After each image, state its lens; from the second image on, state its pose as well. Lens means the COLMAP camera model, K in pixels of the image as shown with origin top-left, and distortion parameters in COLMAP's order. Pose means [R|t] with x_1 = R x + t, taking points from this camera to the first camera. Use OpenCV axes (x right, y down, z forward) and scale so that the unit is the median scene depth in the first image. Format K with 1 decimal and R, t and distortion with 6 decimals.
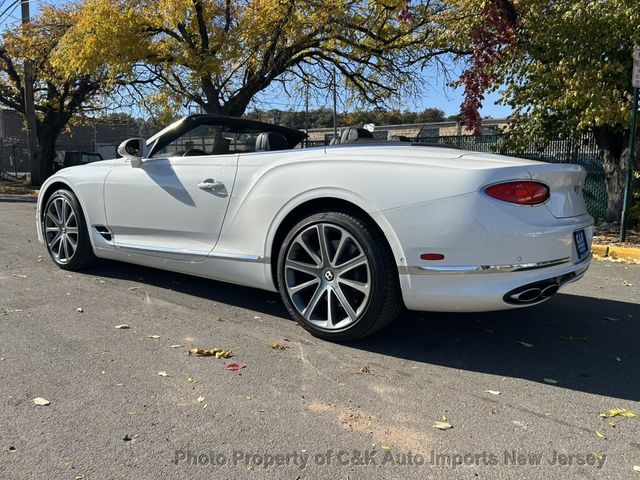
lens RADIAL K [[485.9, 0, 316.3], [0, 485.9, 238.6], [0, 0, 1]] dist [0.046350, -0.048185]
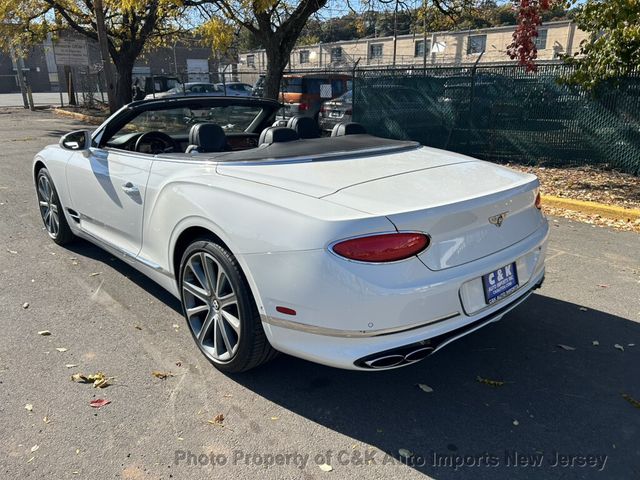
lens RADIAL K [[485.9, 0, 320.3], [0, 485.9, 234.1], [0, 0, 1]] dist [0.046350, -0.048185]
pose [[0.981014, 0.034991, -0.190753, 0.297611], [-0.001000, 0.984488, 0.175448, -0.167851], [0.193933, -0.171926, 0.965832, 0.098609]]
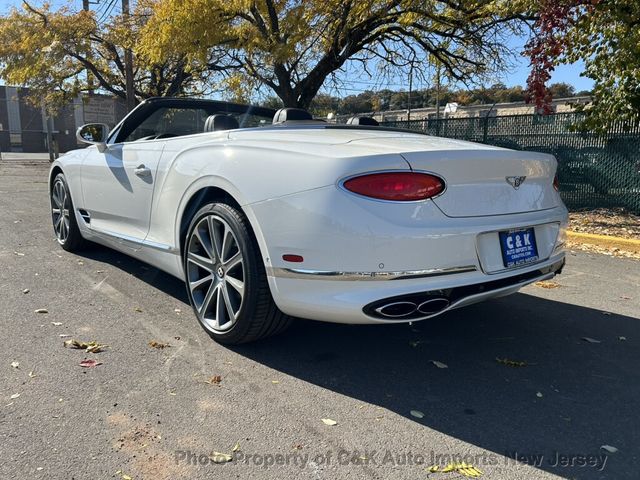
lens RADIAL K [[485.9, 0, 323.5], [0, 485.9, 240.5], [0, 0, 1]] dist [0.046350, -0.048185]
pose [[0.976157, 0.037904, -0.213731, 0.301187], [-0.029435, 0.998656, 0.042670, -0.020797], [0.215061, -0.035361, 0.975960, 0.105198]]
